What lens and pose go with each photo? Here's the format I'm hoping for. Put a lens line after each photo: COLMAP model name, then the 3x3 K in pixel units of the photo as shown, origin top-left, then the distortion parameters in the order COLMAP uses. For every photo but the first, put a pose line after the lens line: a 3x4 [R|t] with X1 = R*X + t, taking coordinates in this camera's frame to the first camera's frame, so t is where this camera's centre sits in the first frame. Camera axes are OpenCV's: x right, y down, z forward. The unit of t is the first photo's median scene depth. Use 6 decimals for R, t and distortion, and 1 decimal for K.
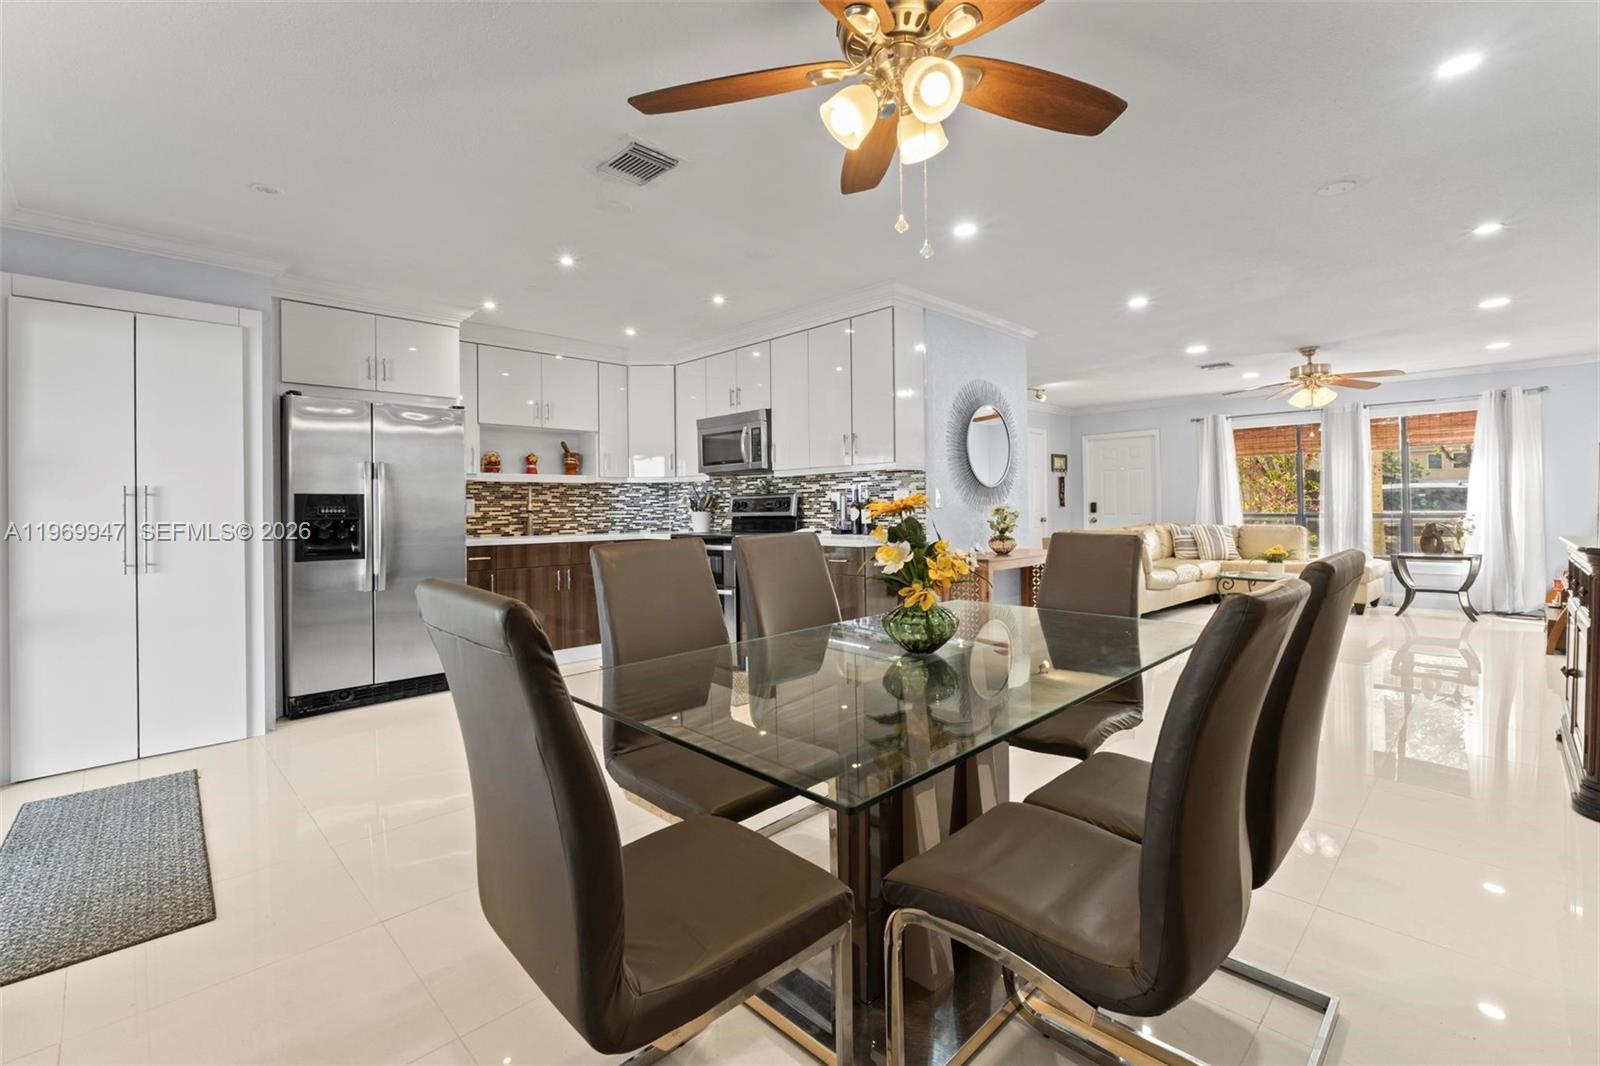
lens RADIAL K [[683.5, 0, 819.8], [0, 683.5, 508.9], [0, 0, 1]] dist [-0.006883, 0.000326]
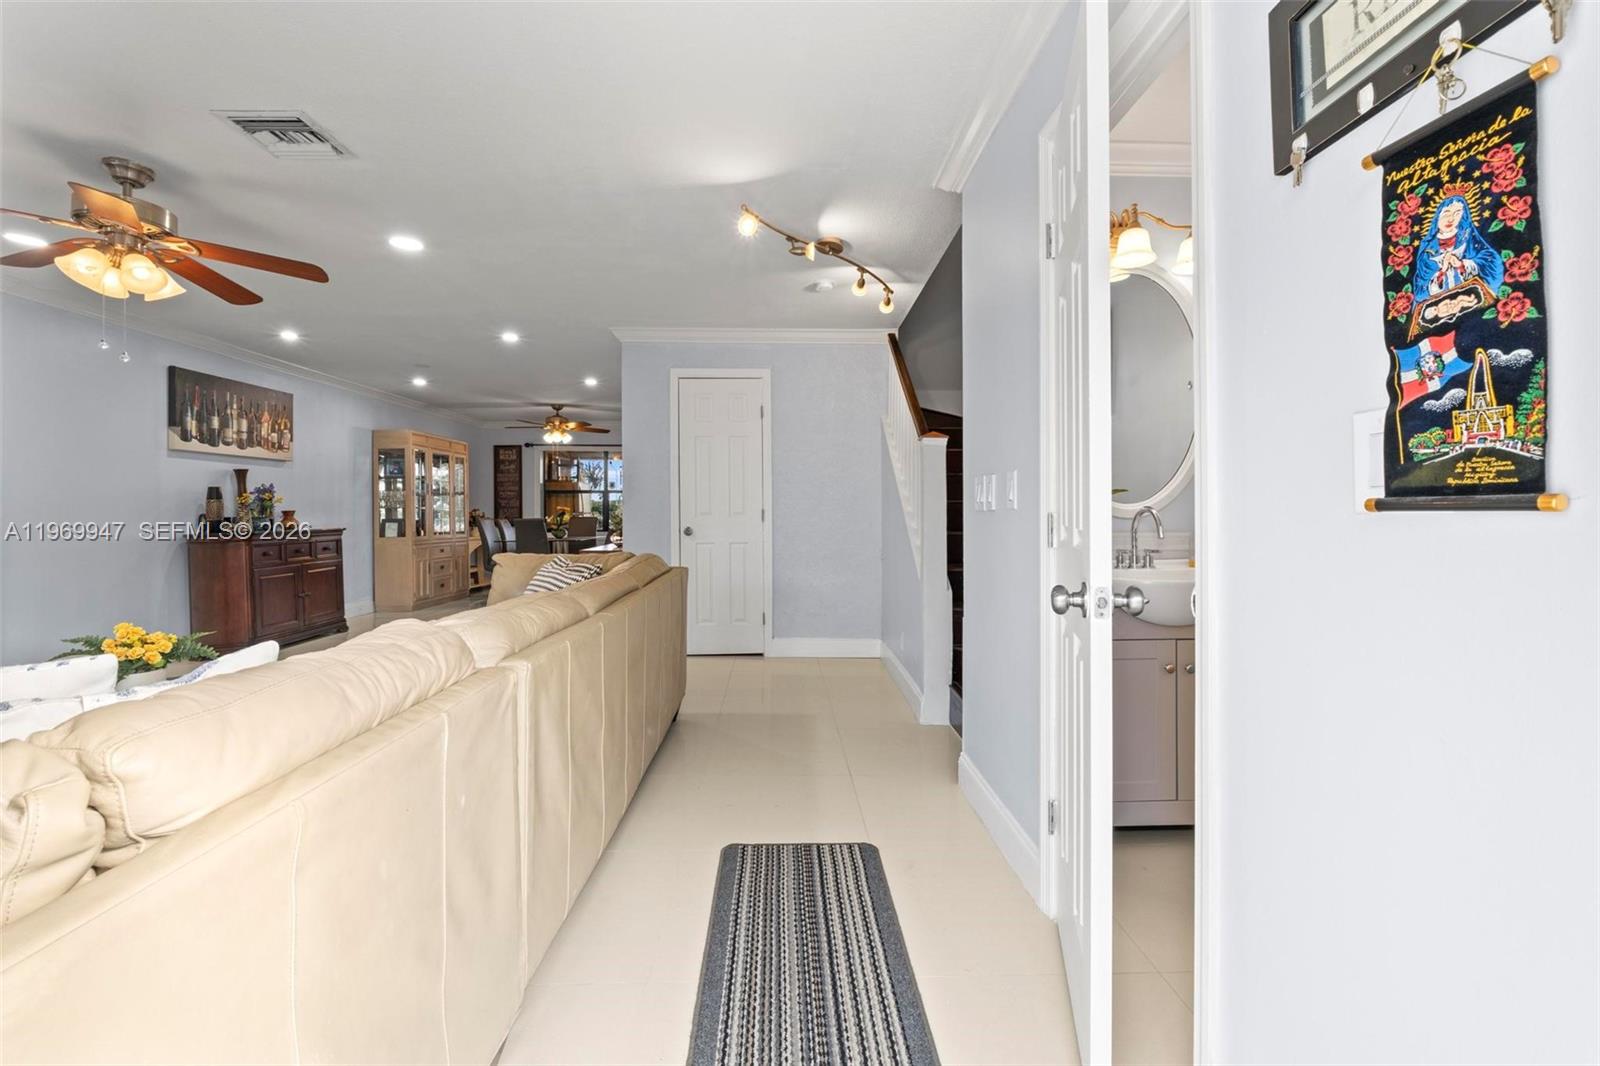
lens RADIAL K [[683.5, 0, 808.9], [0, 683.5, 513.3], [0, 0, 1]] dist [-0.006883, 0.000326]
pose [[-0.670630, 0.016677, -0.741605, 0.776883], [0.009708, 0.999859, 0.013706, -0.008172], [0.741729, 0.001993, -0.670697, 1.685178]]
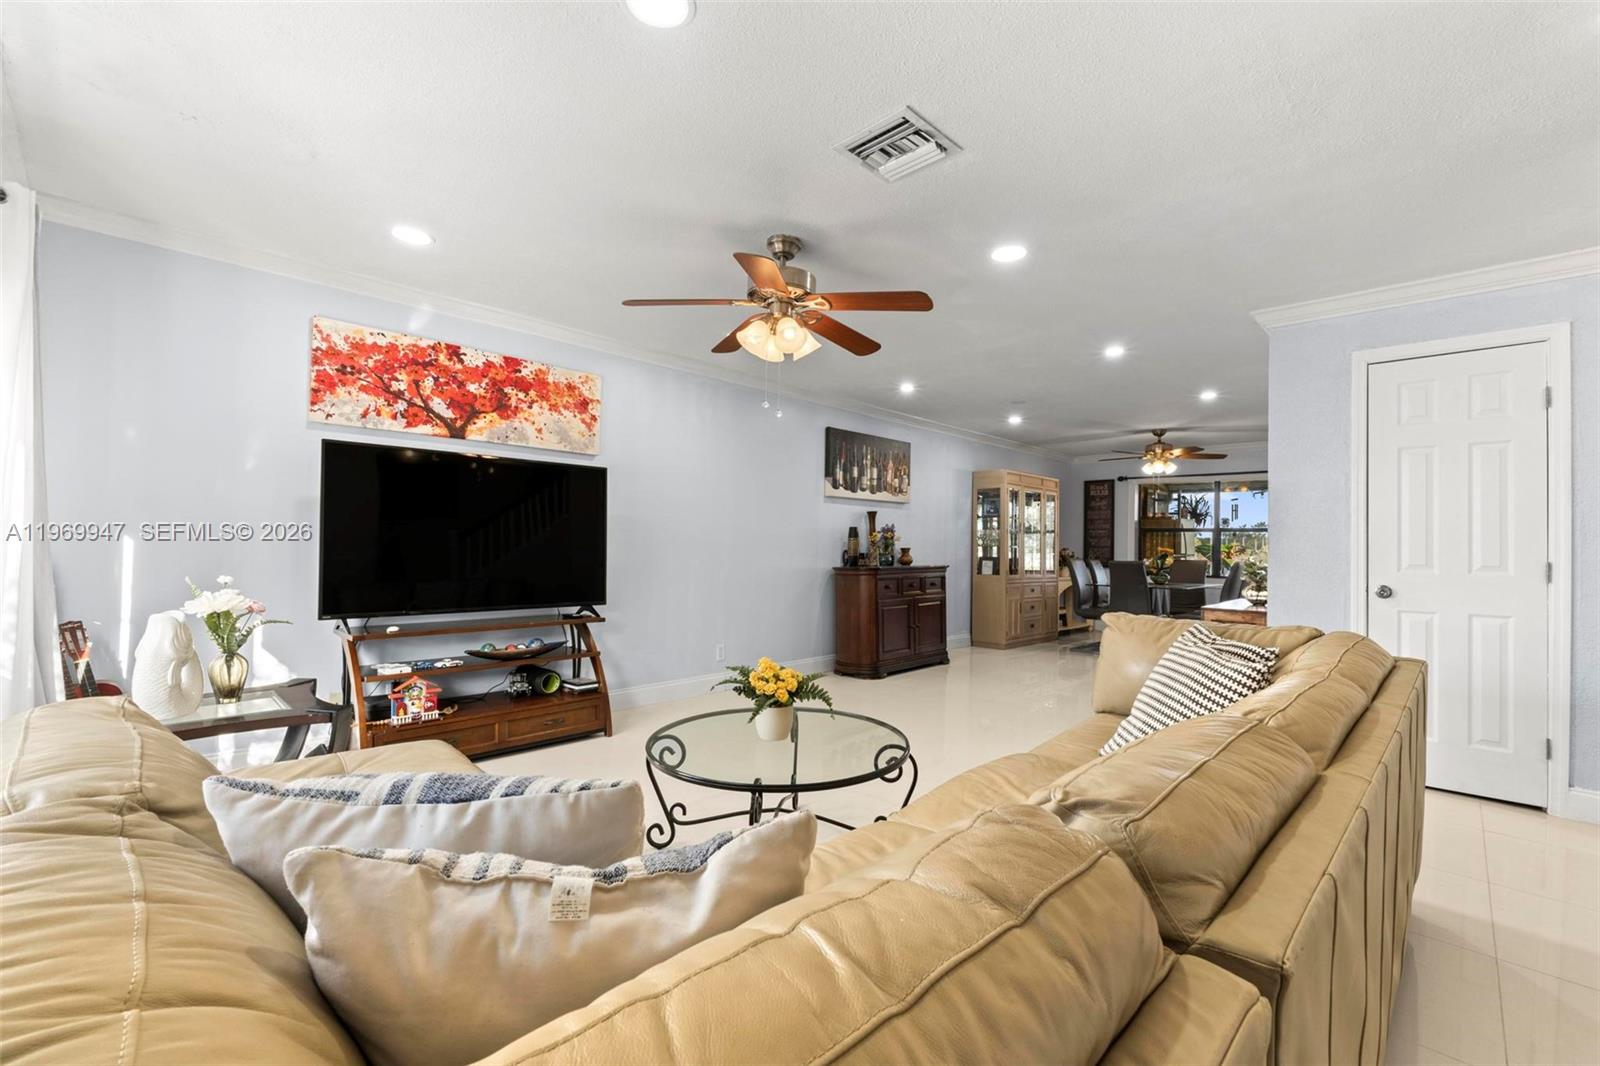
lens RADIAL K [[683.5, 0, 803.8], [0, 683.5, 536.3], [0, 0, 1]] dist [-0.006883, 0.000326]
pose [[-0.999697, -0.004632, -0.024162, 0.738041], [-0.004415, 0.999950, -0.009005, -0.014465], [0.024202, -0.008896, -0.999668, 1.547844]]
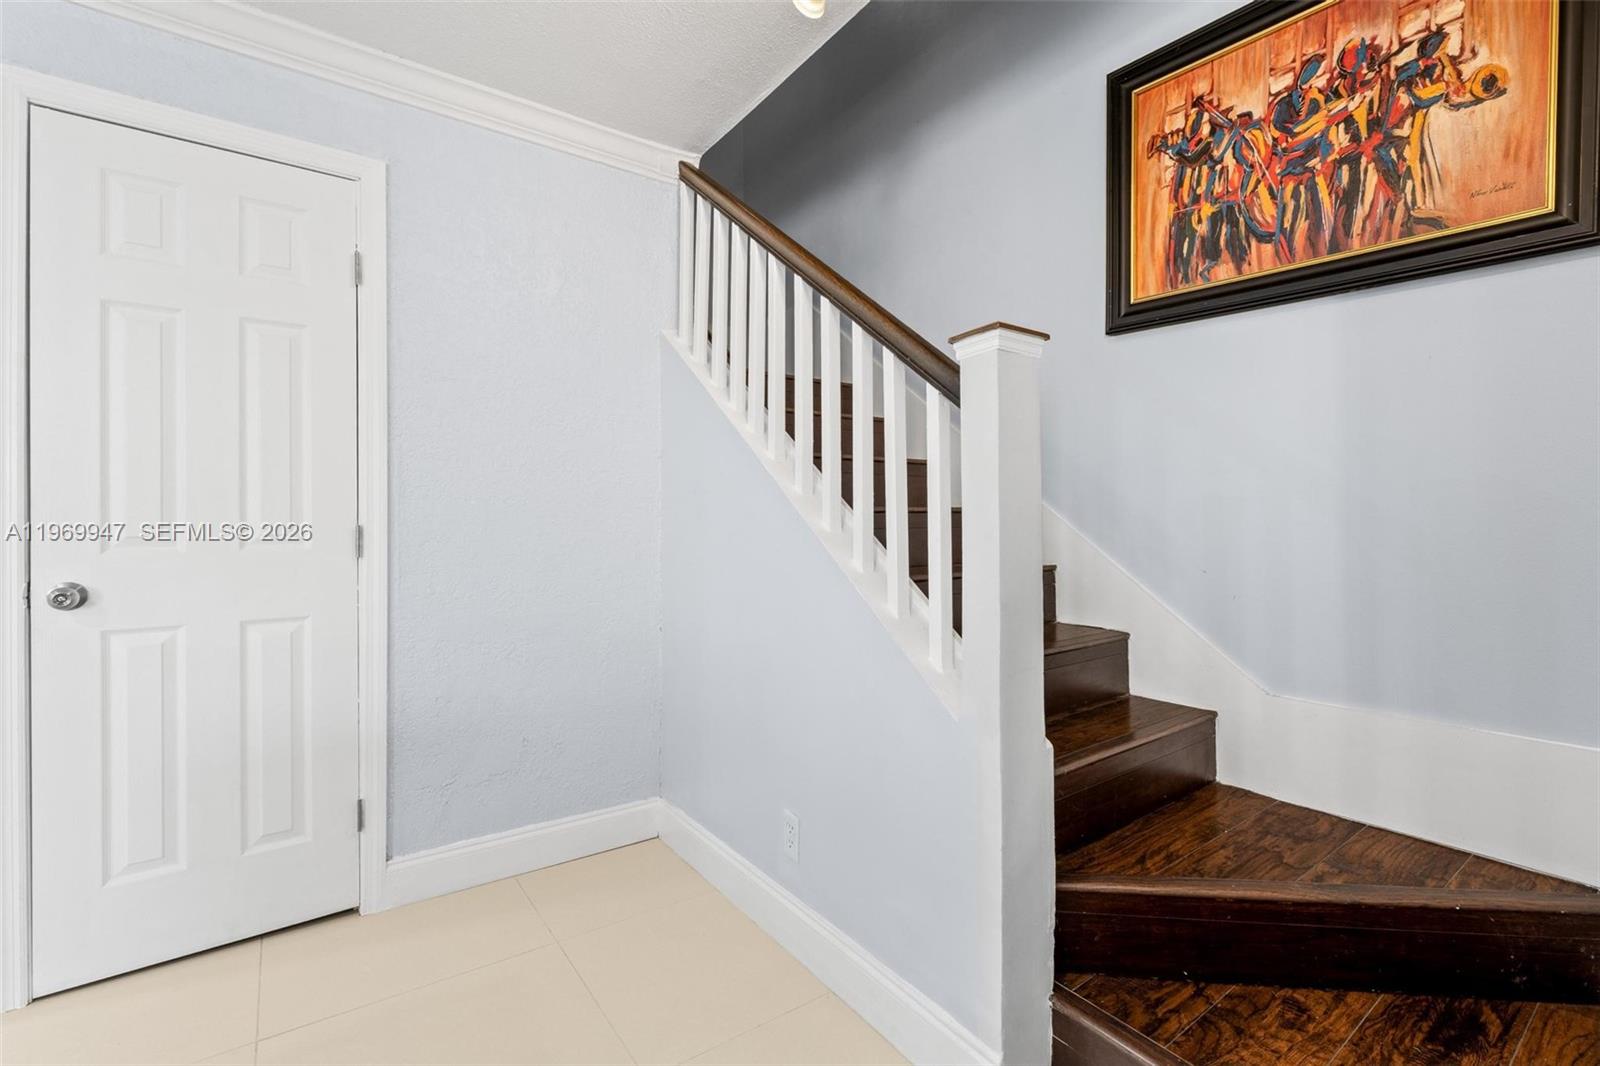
lens RADIAL K [[713.4, 0, 869.5], [0, 713.4, 518.4], [0, 0, 1]] dist [-0.004089, -0.000505]
pose [[-0.107862, 0.005077, -0.994153, 0.477018], [0.003950, 0.999981, 0.004679, -0.005953], [0.994158, -0.003422, -0.107880, 1.330708]]
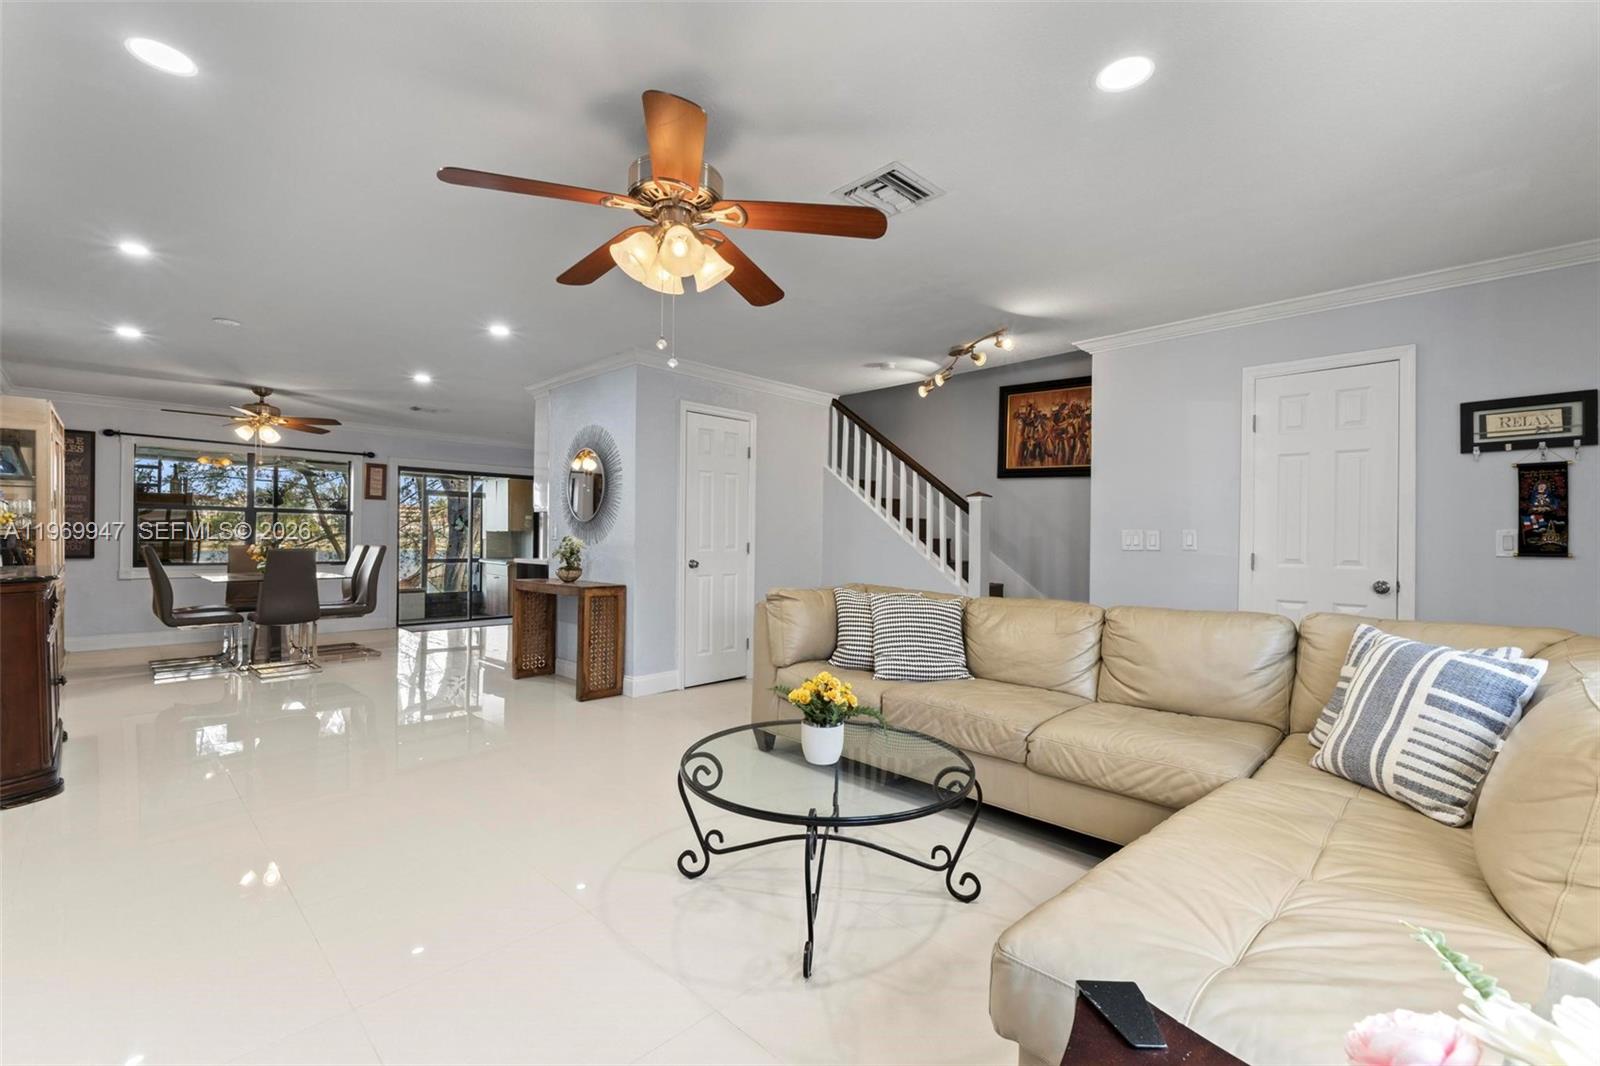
lens RADIAL K [[683.5, 0, 806.1], [0, 683.5, 535.6], [0, 0, 1]] dist [-0.006883, 0.000326]
pose [[0.018693, 0.005793, -0.999808, 1.119455], [-0.013863, 0.999889, 0.005534, -0.017840], [0.999729, 0.013756, 0.018771, 1.105111]]
